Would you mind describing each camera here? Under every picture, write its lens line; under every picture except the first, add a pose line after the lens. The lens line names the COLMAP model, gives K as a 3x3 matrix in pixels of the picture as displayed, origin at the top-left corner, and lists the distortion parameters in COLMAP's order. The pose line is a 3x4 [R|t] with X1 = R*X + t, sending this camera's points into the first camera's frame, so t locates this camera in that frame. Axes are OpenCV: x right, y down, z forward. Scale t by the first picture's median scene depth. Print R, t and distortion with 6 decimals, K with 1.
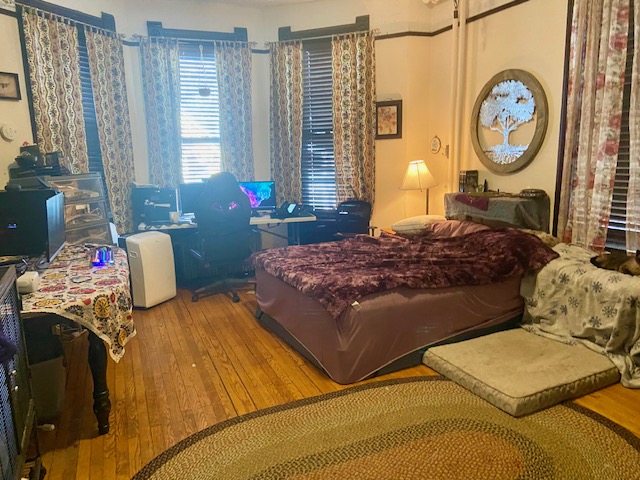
lens RADIAL K [[477.9, 0, 323.8], [0, 477.9, 234.6], [0, 0, 1]] dist [0.124064, -0.157159]
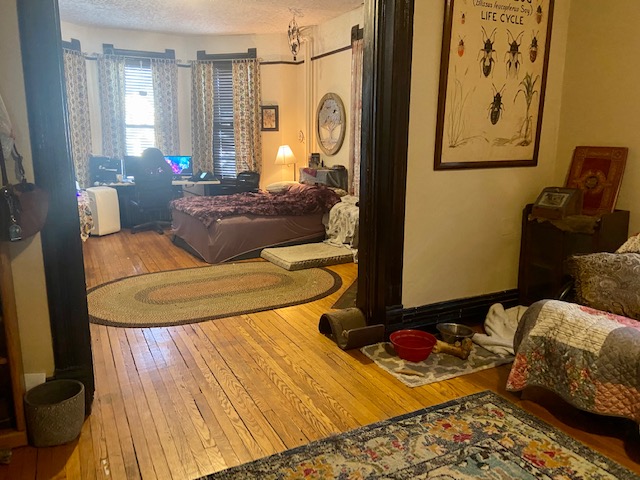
lens RADIAL K [[477.9, 0, 323.8], [0, 477.9, 234.6], [0, 0, 1]] dist [0.124064, -0.157159]
pose [[0.996697, 0.020664, 0.078531, 0.194759], [-0.022040, 0.999618, 0.016703, 0.096354], [-0.078156, -0.018379, 0.996772, -0.522658]]
